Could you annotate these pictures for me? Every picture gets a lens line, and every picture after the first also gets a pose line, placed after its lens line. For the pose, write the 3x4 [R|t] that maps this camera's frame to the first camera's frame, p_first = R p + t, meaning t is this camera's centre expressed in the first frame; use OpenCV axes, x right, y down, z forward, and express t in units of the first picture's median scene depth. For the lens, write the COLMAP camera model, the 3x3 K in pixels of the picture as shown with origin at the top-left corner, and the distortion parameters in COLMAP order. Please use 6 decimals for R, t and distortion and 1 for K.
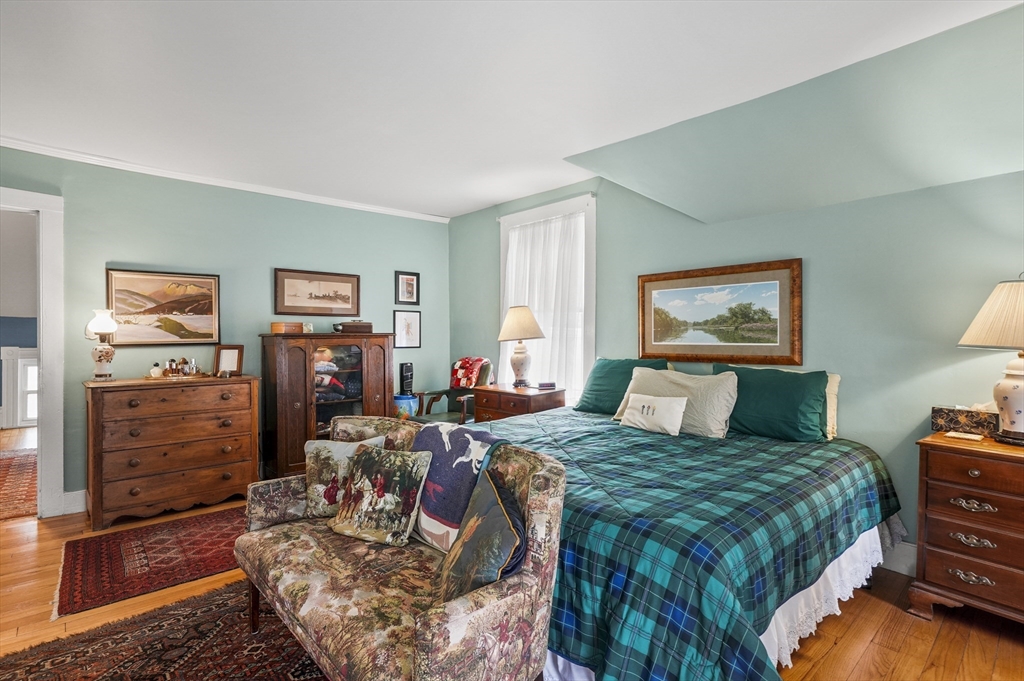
lens RADIAL K [[504.2, 0, 512.4], [0, 504.2, 339.4], [0, 0, 1]] dist [-0.002066, -0.001195]
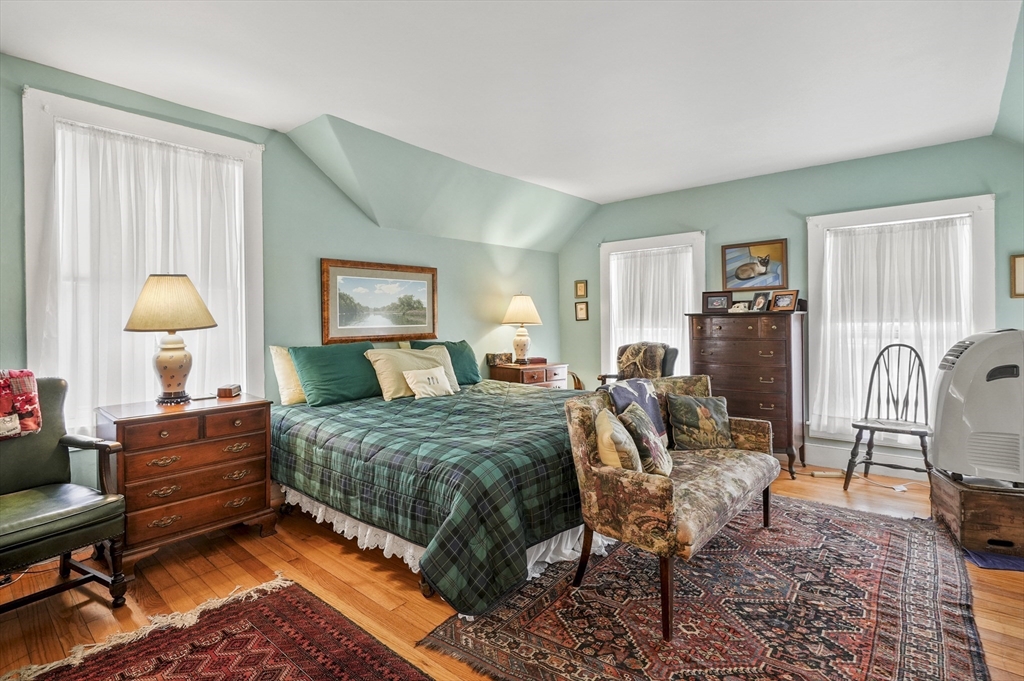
lens RADIAL K [[504.2, 0, 511.2], [0, 504.2, 331.4], [0, 0, 1]] dist [-0.002066, -0.001195]
pose [[-0.126561, -0.026266, 0.991611, -0.873703], [0.017565, 0.999433, 0.028715, -0.009115], [-0.991803, 0.021052, -0.126028, 0.883197]]
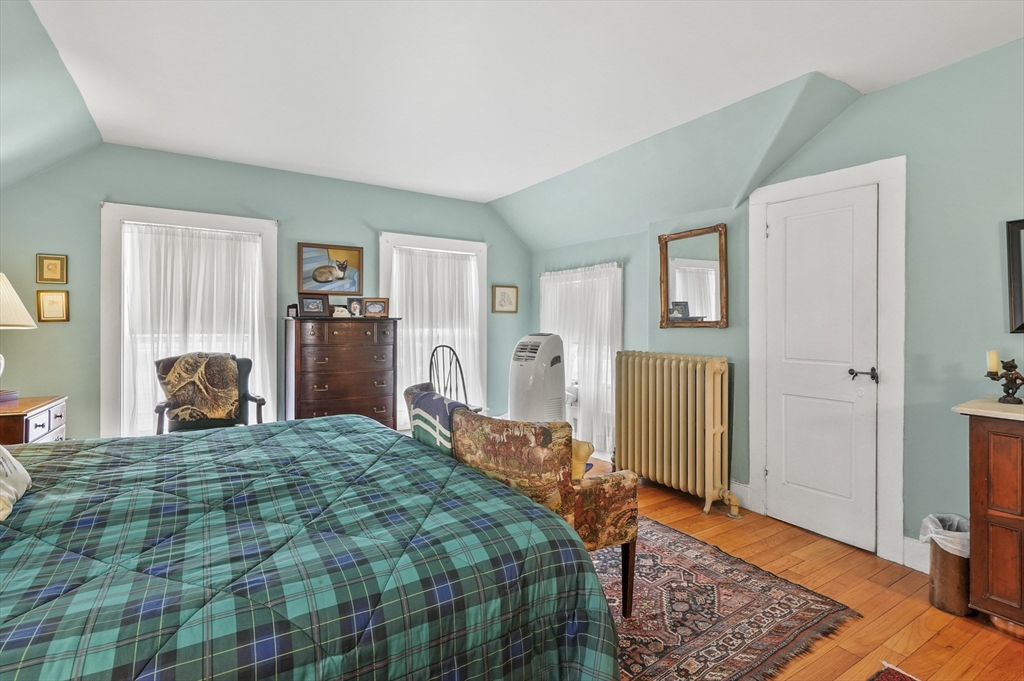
lens RADIAL K [[504.2, 0, 513.6], [0, 504.2, 321.9], [0, 0, 1]] dist [-0.002066, -0.001195]
pose [[-0.987807, -0.016493, 0.154807, -0.275599], [-0.015633, 0.999855, 0.006775, -0.013439], [-0.154896, 0.004273, -0.987922, 1.299974]]
